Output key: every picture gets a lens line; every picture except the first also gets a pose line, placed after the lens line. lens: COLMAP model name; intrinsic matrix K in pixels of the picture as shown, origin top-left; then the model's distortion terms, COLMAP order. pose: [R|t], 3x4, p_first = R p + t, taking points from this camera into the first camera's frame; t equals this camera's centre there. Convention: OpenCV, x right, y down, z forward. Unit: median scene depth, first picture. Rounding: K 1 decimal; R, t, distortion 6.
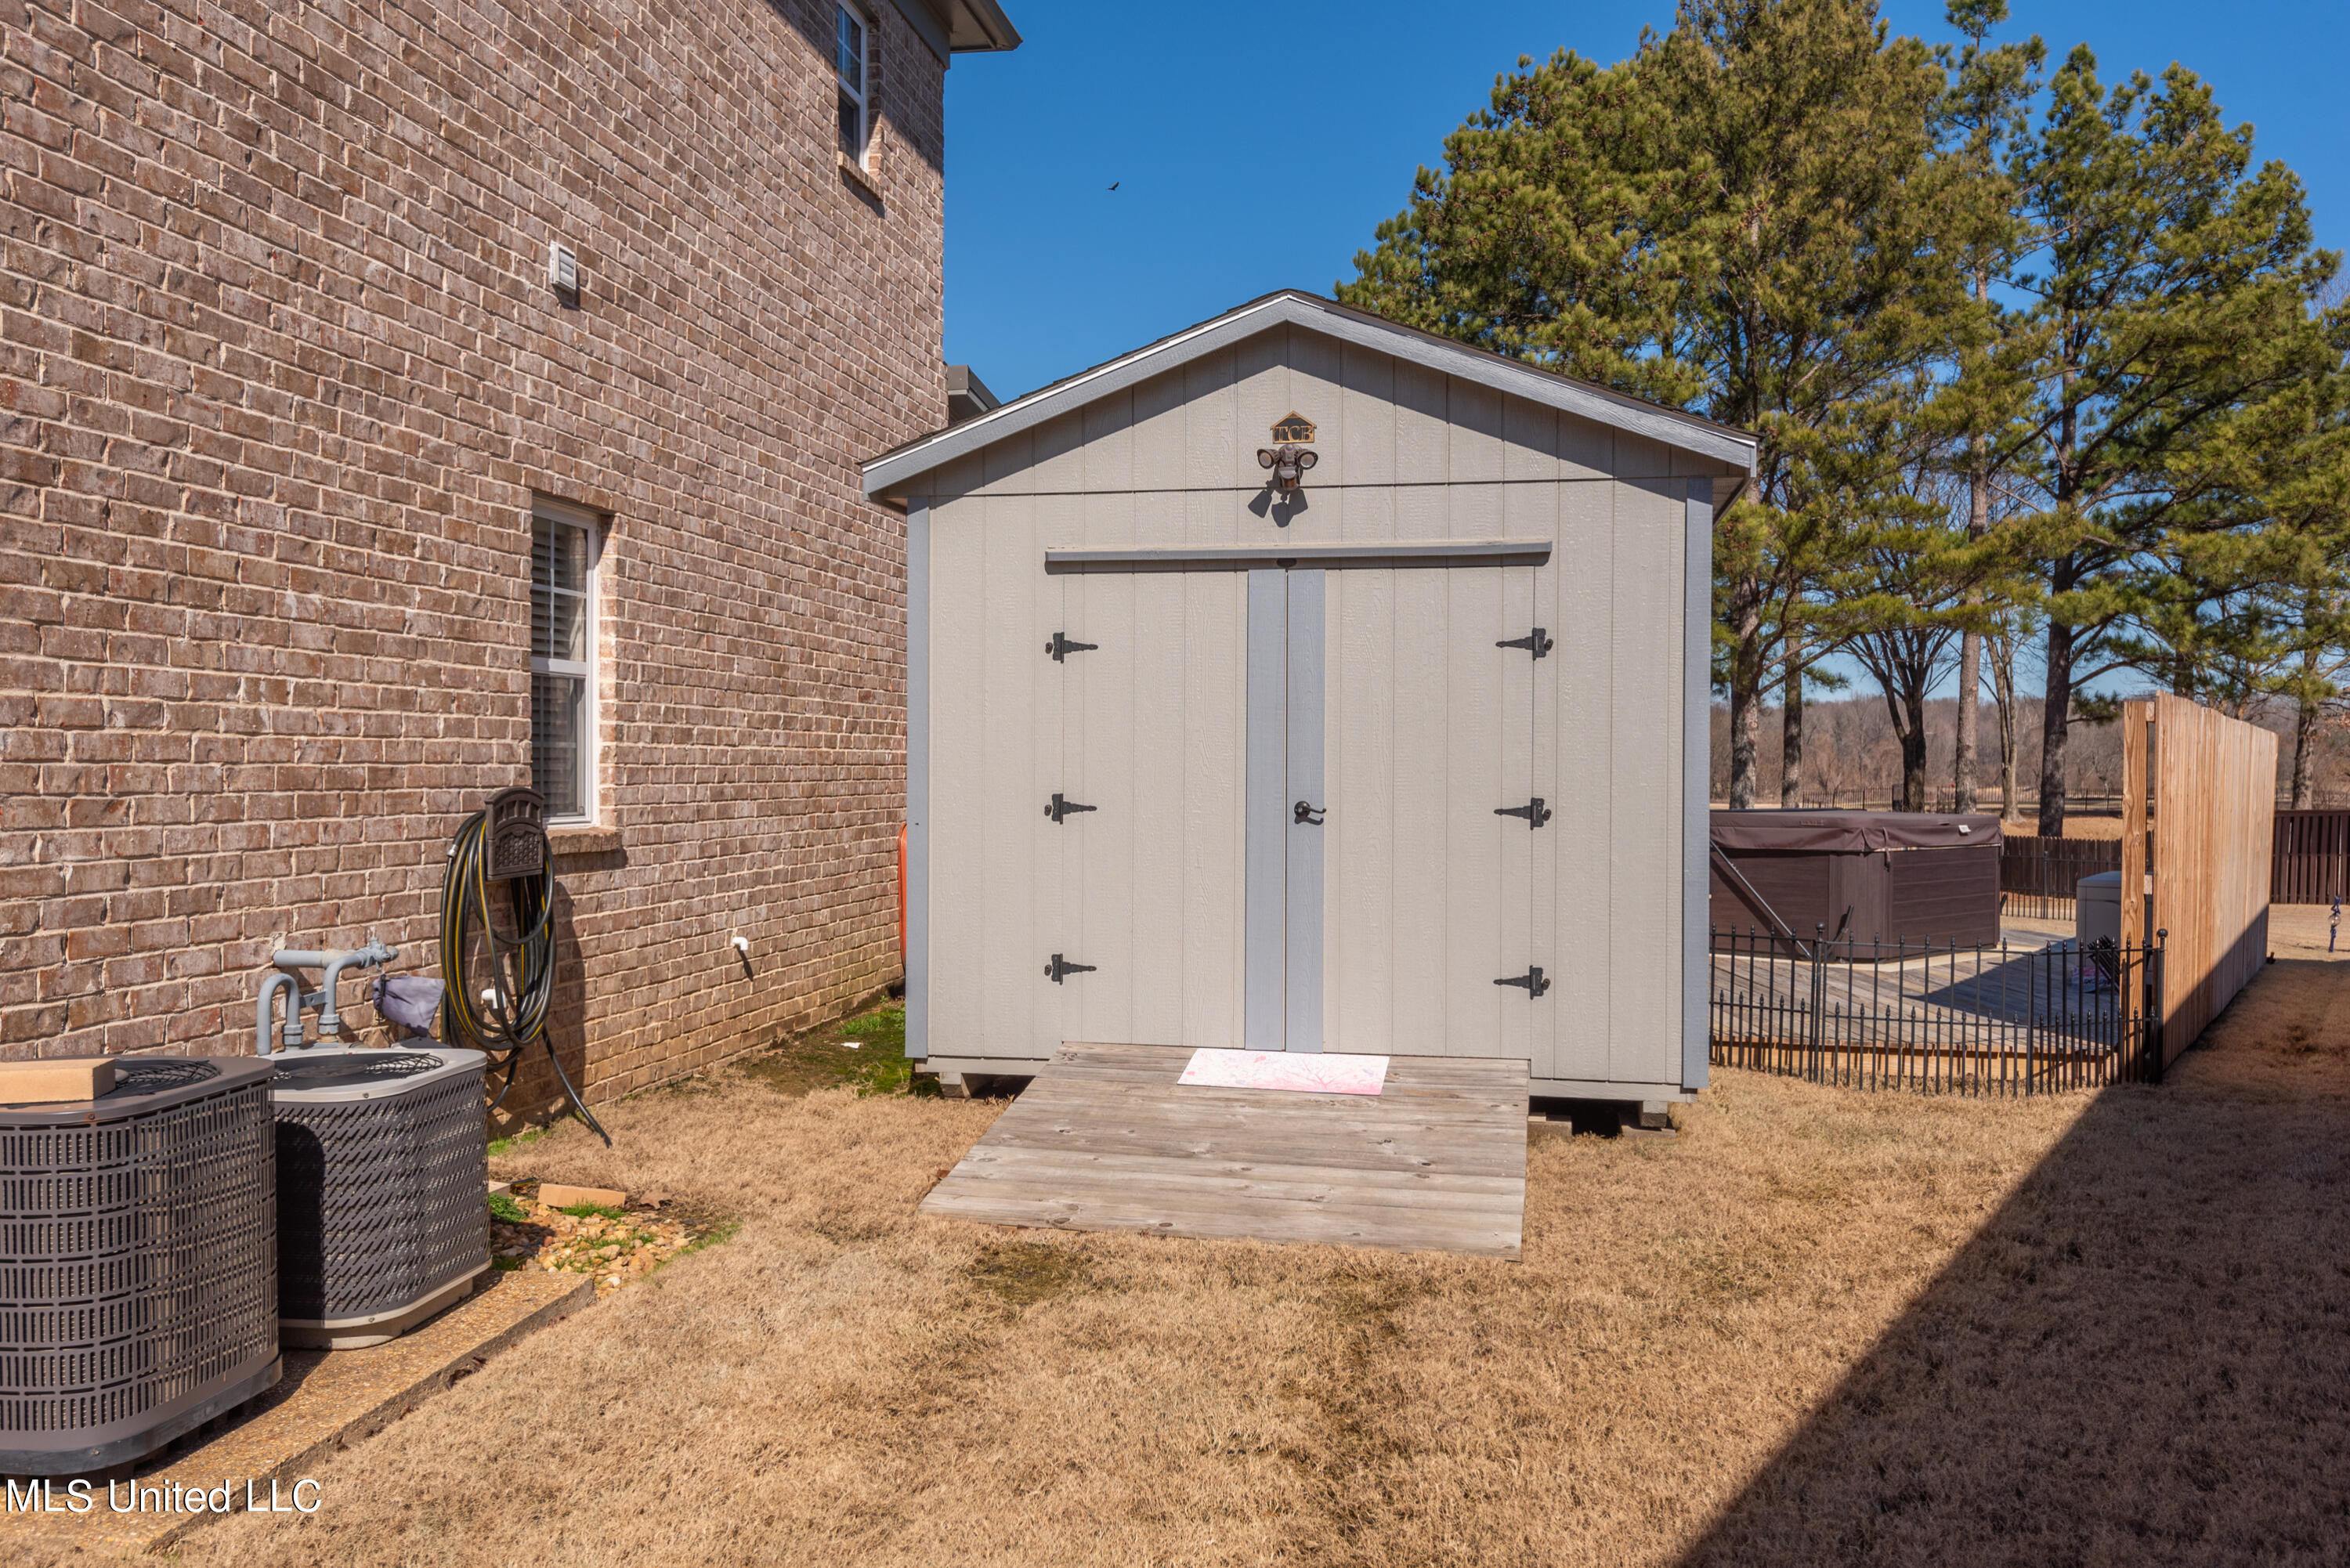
lens RADIAL K [[1882.8, 0, 1175.0], [0, 1882.8, 784.0], [0, 0, 1]] dist [0.022777, -0.011901]
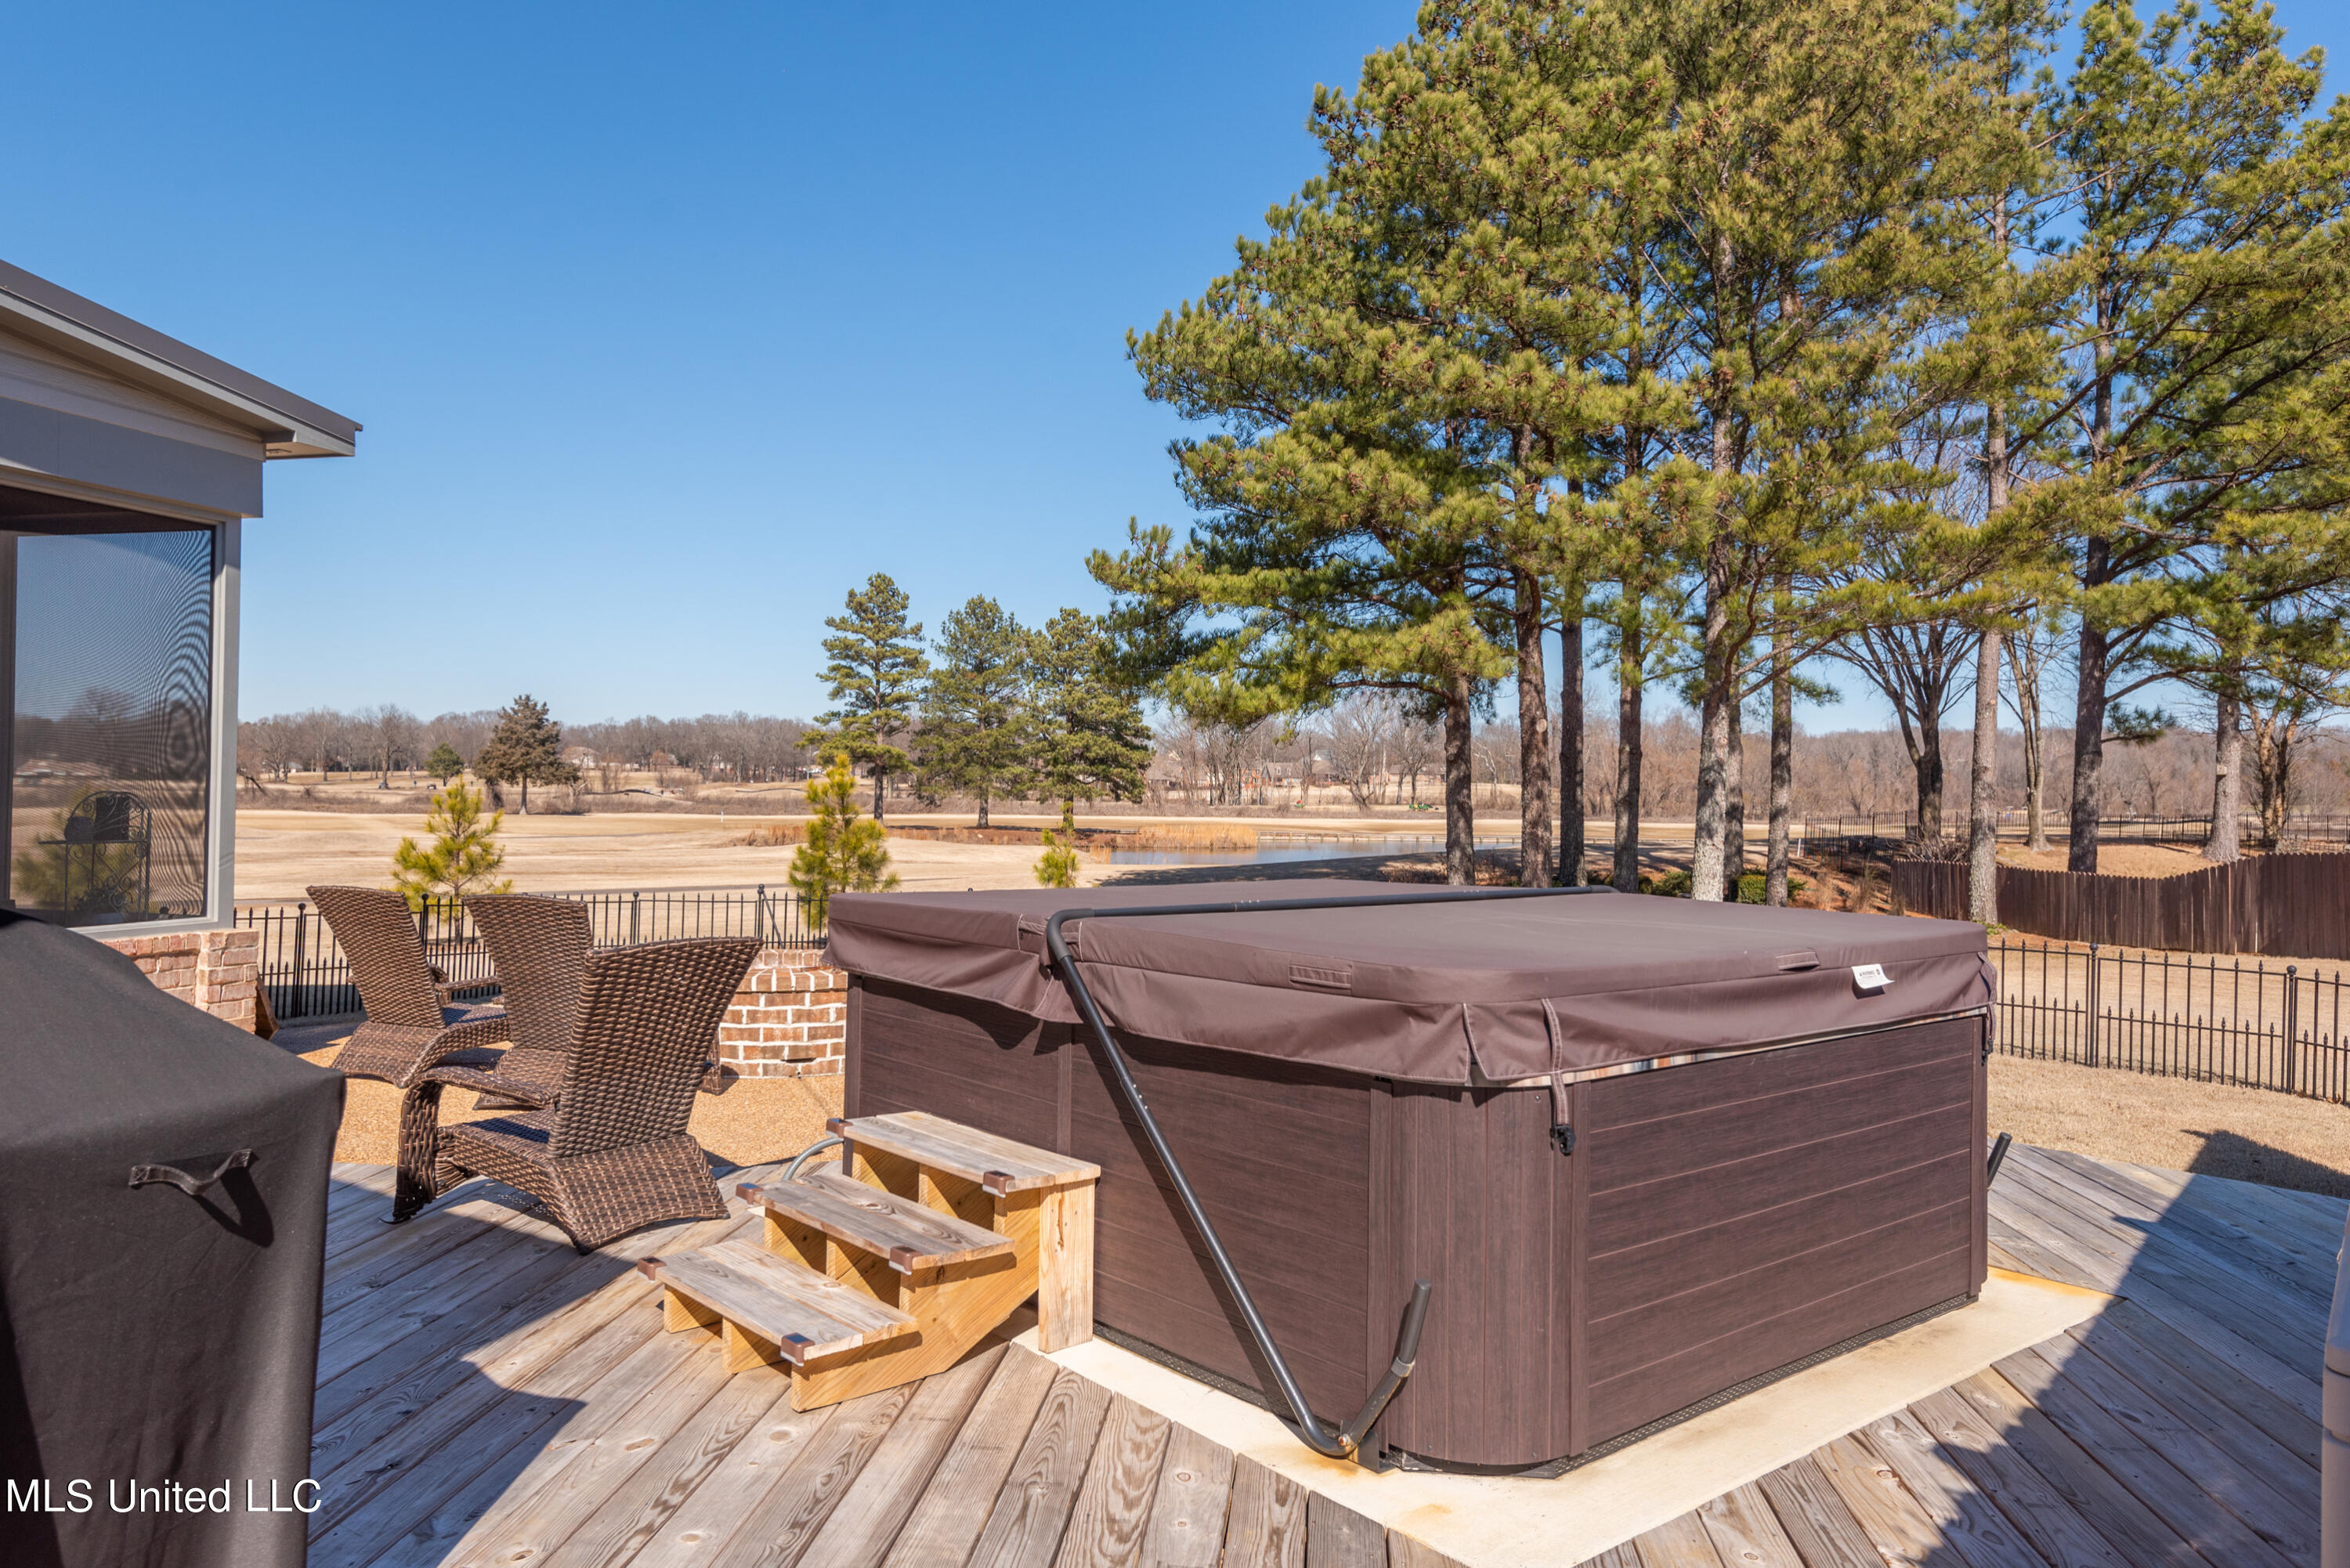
lens RADIAL K [[1602.8, 0, 1178.7], [0, 1602.8, 778.7], [0, 0, 1]] dist [0.038056, -0.031772]
pose [[0.997345, 0.003705, -0.072722, 0.101246], [-0.004790, 0.999880, -0.014748, -0.002060], [0.072659, 0.015057, 0.997243, 0.226087]]
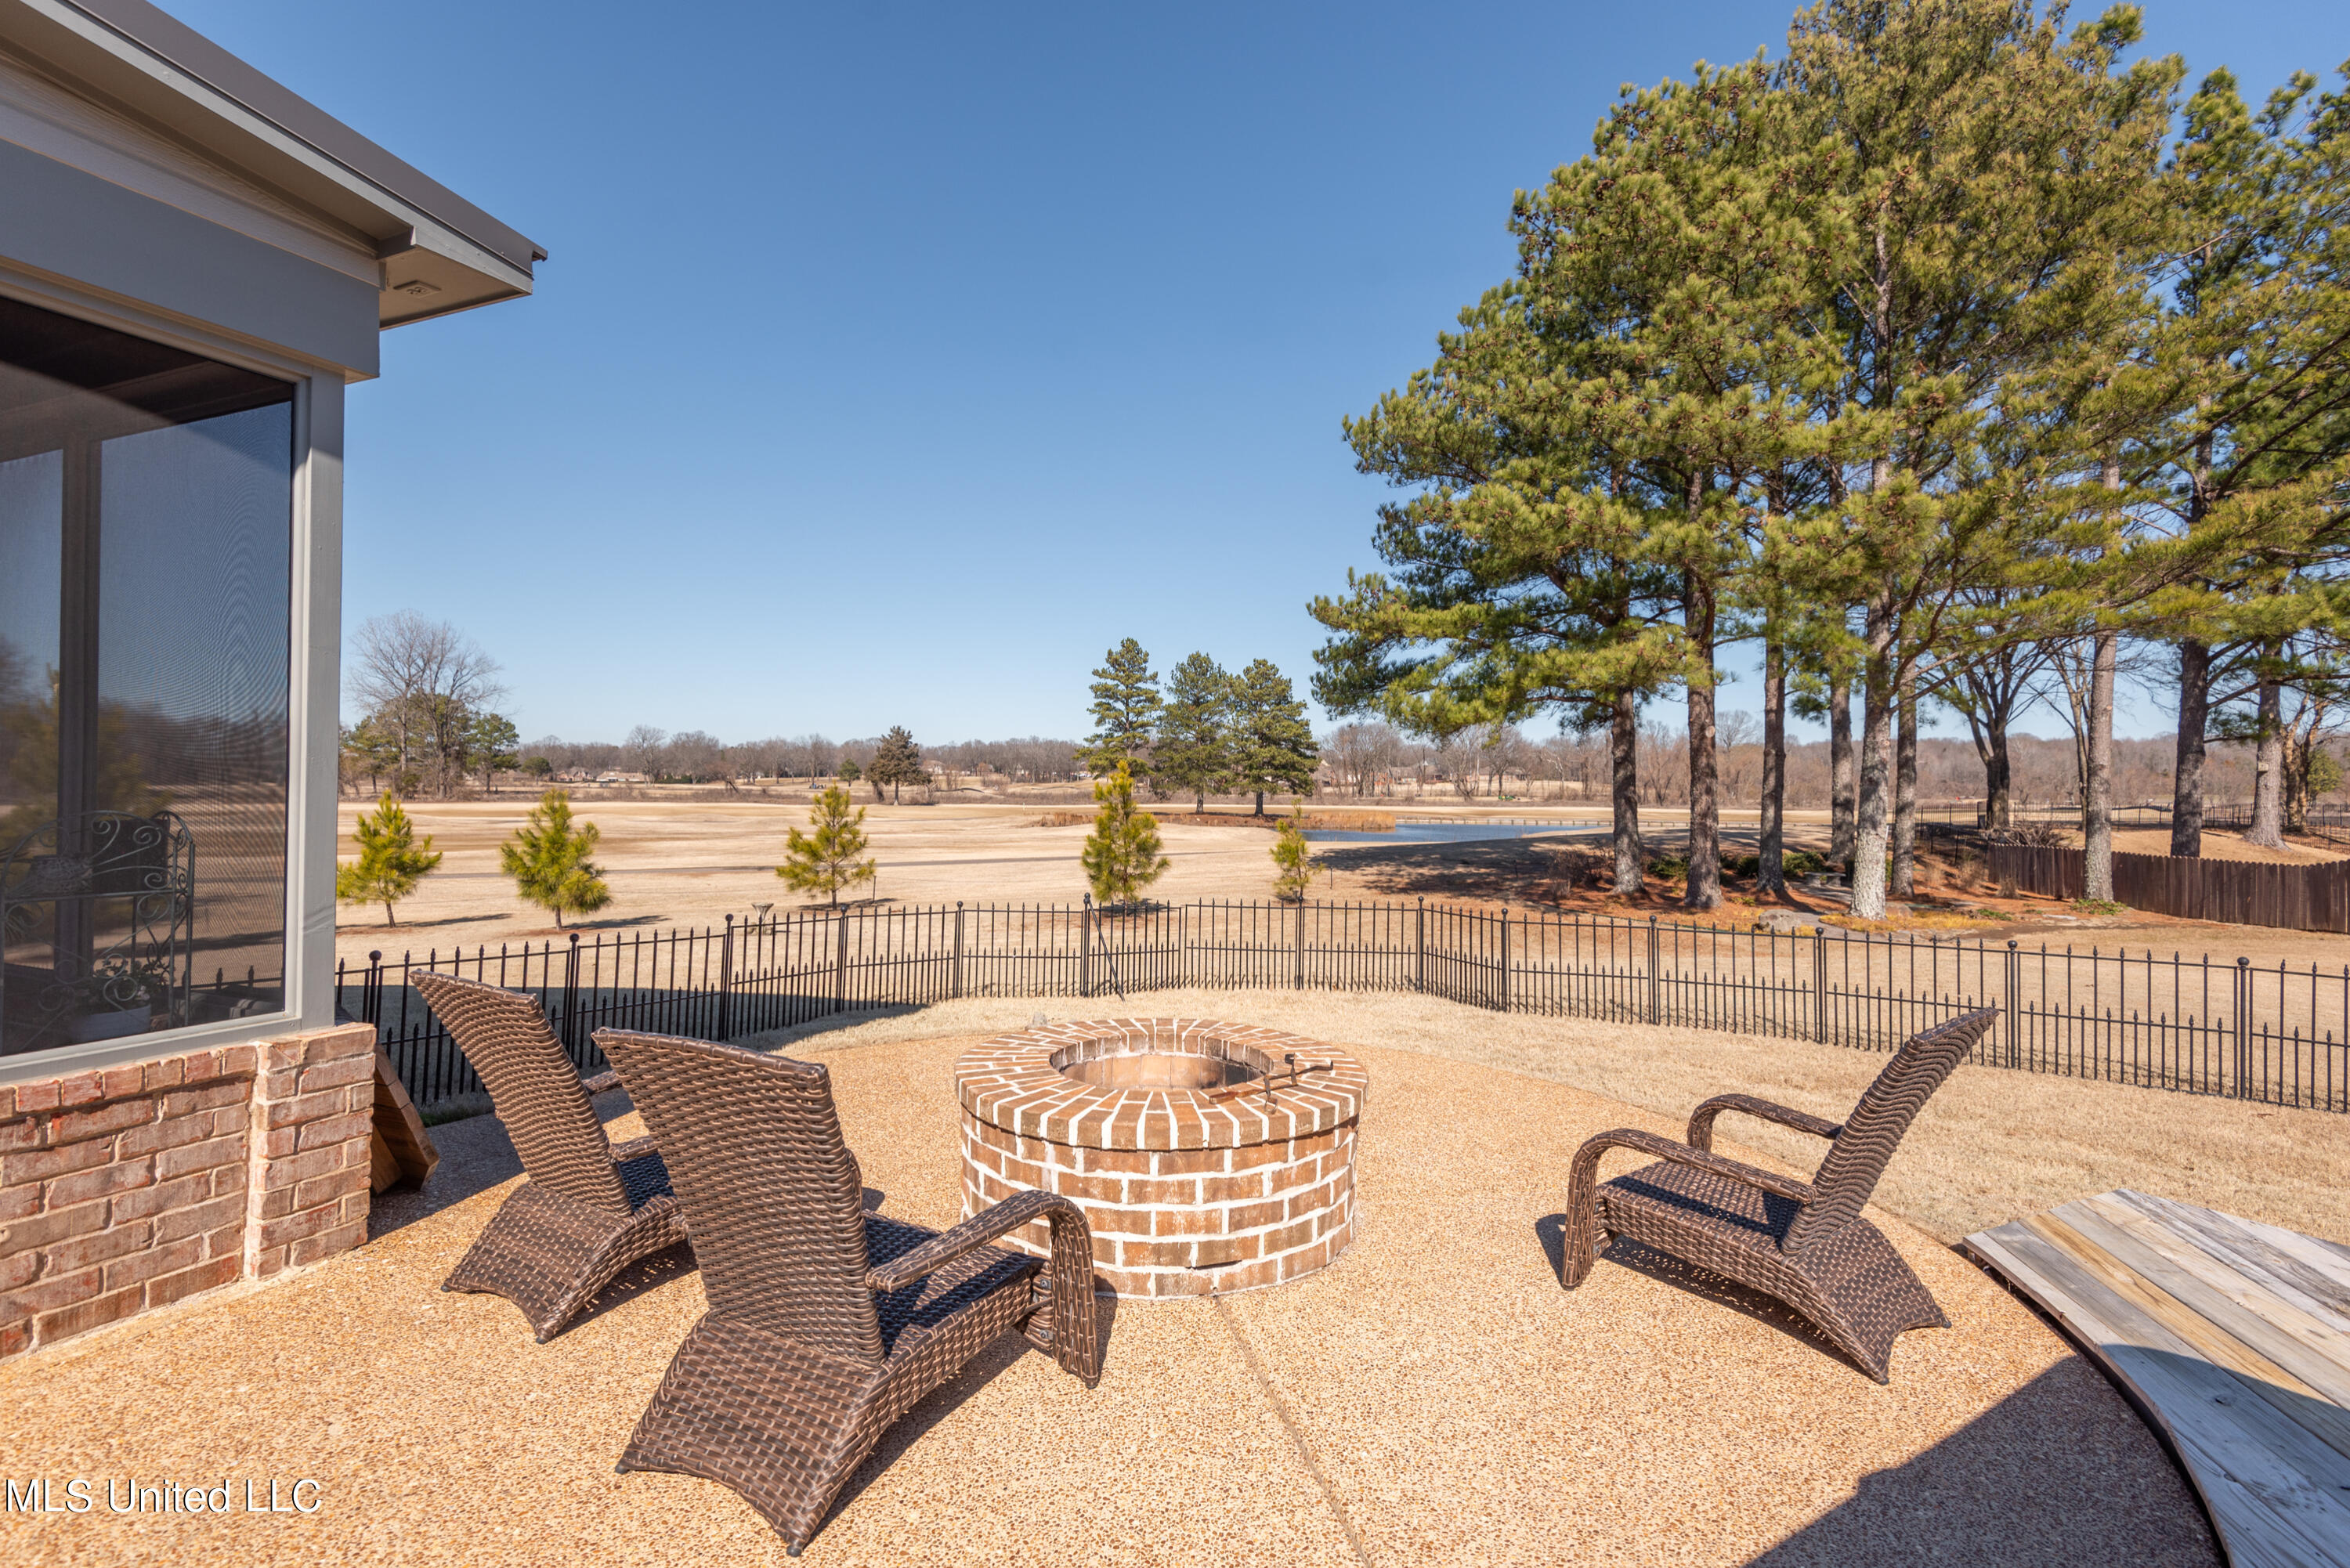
lens RADIAL K [[1079.6, 0, 1170.8], [0, 1079.6, 782.0], [0, 0, 1]] dist [0.040842, -0.020176]
pose [[0.977397, -0.001734, -0.211407, 0.059515], [-0.000778, 0.999930, -0.011800, -0.003735], [0.211413, 0.011697, 0.977327, 0.329088]]
